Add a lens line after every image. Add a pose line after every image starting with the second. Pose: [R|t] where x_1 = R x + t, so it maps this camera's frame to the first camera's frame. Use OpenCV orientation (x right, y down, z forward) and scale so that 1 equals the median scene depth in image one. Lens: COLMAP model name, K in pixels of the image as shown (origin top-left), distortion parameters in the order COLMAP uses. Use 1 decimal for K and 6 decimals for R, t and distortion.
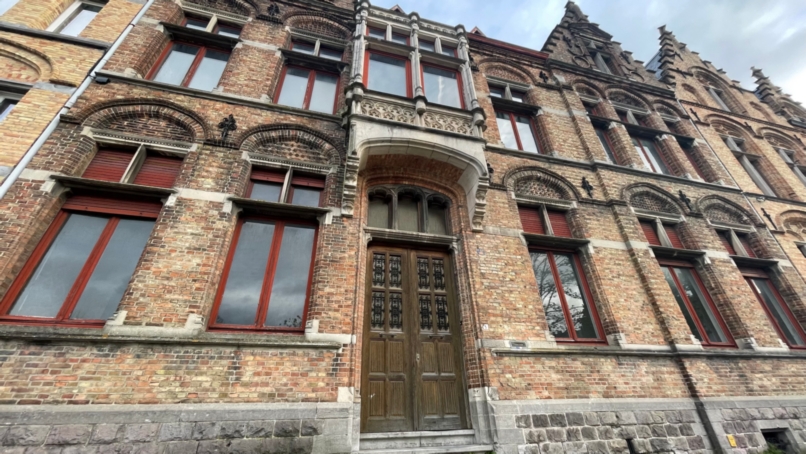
lens RADIAL K [[324.3, 0, 403.7], [0, 324.3, 226.0], [0, 0, 1]] dist [0.001550, -0.000726]
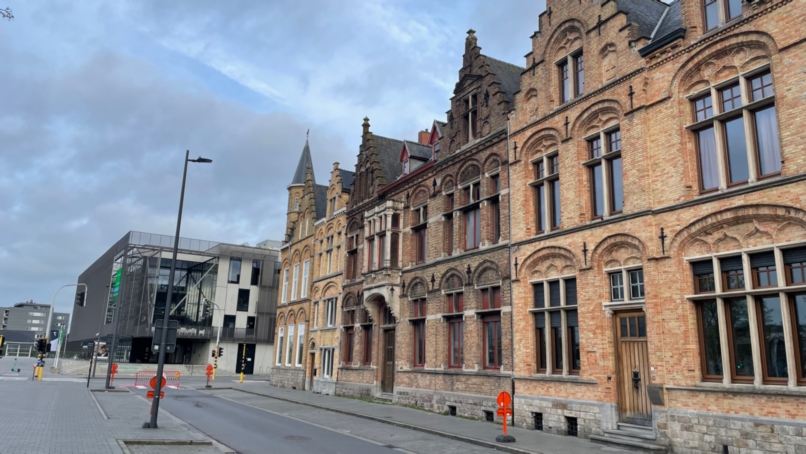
lens RADIAL K [[608.7, 0, 402.5], [0, 608.7, 225.8], [0, 0, 1]] dist [0.083395, -0.001654]
pose [[0.228171, -0.185656, -0.955756, 5.030995], [0.479652, 0.875696, -0.055596, -0.368577], [0.847273, -0.445745, 0.288858, 0.035489]]
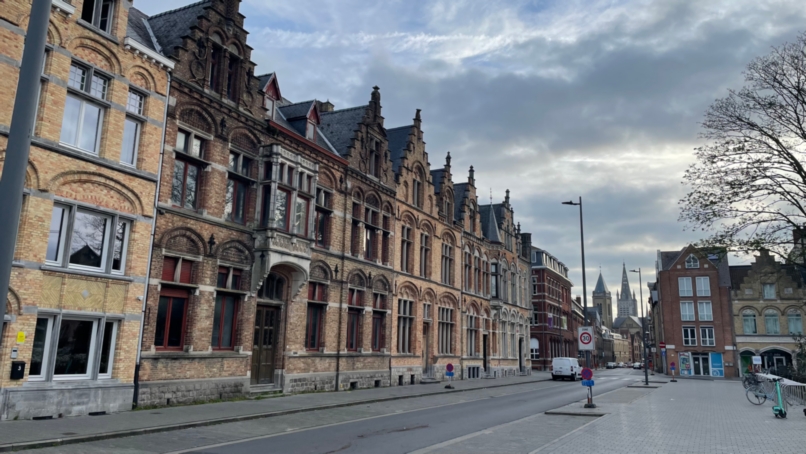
lens RADIAL K [[608.7, 0, 404.3], [0, 608.7, 225.0], [0, 0, 1]] dist [0.083395, -0.001654]
pose [[0.653143, 0.188390, 0.733425, -2.477615], [-0.429465, 0.889877, 0.153878, -1.445601], [-0.623670, -0.415484, 0.662125, -2.021589]]
